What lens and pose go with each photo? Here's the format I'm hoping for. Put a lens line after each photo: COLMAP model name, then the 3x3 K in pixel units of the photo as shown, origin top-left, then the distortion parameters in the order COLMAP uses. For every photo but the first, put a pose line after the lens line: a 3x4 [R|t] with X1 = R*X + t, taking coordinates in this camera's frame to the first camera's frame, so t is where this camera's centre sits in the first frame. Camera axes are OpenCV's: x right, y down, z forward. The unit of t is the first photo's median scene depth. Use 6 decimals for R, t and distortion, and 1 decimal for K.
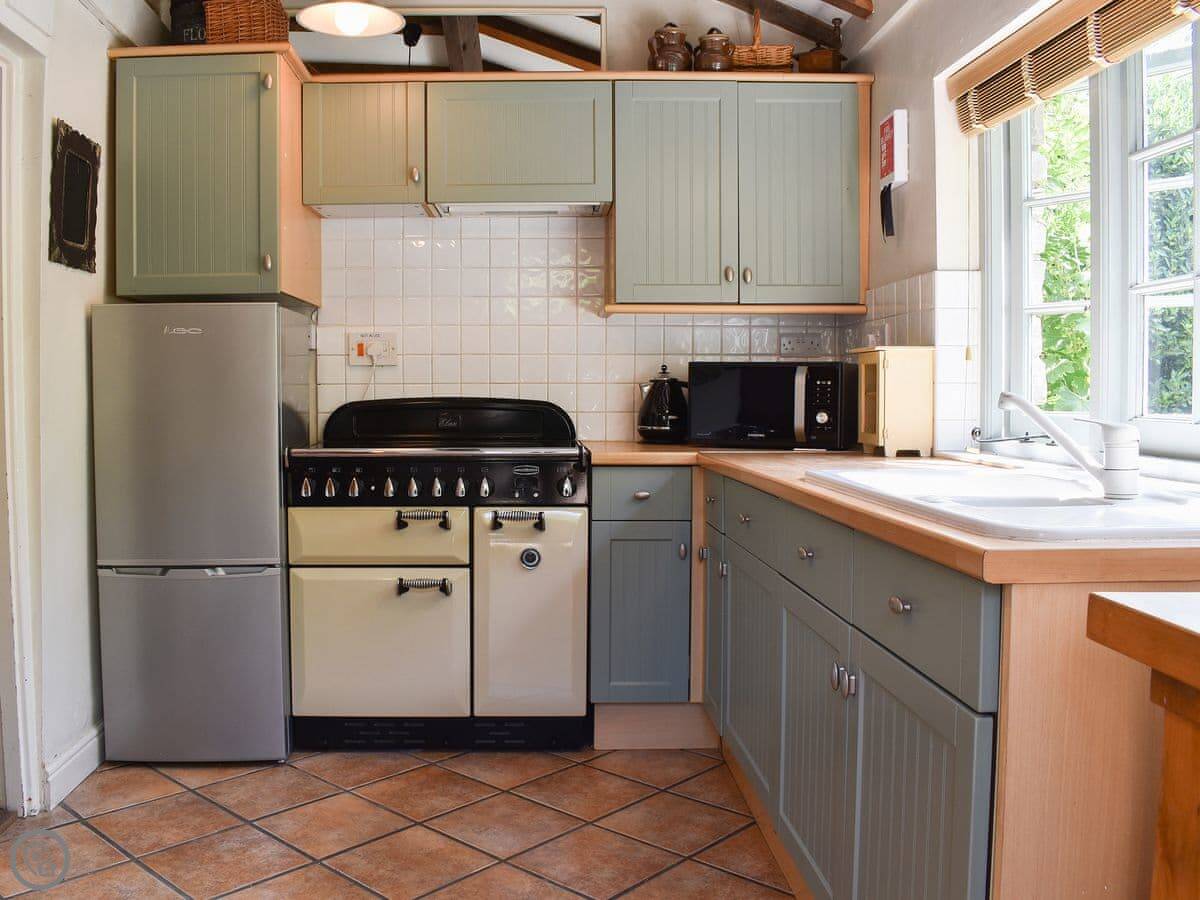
lens RADIAL K [[1071.2, 0, 574.5], [0, 1071.2, 450.7], [0, 0, 1]] dist [-0.098201, 0.008516]
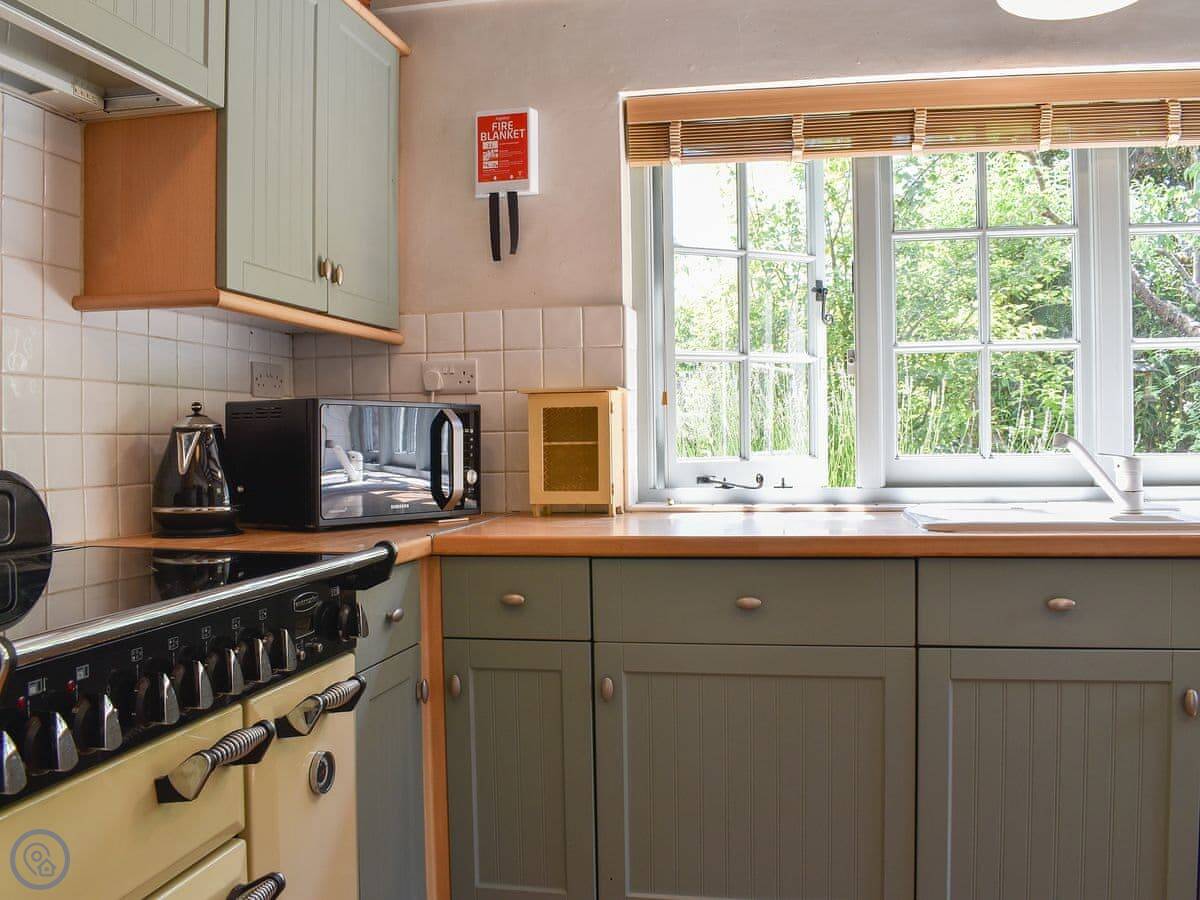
lens RADIAL K [[1071.2, 0, 574.5], [0, 1071.2, 450.7], [0, 0, 1]] dist [-0.098201, 0.008516]
pose [[0.207776, -0.022487, 0.977918, -0.449997], [0.066421, 0.997753, 0.008830, -0.045411], [-0.975919, 0.063119, 0.208802, 0.681564]]
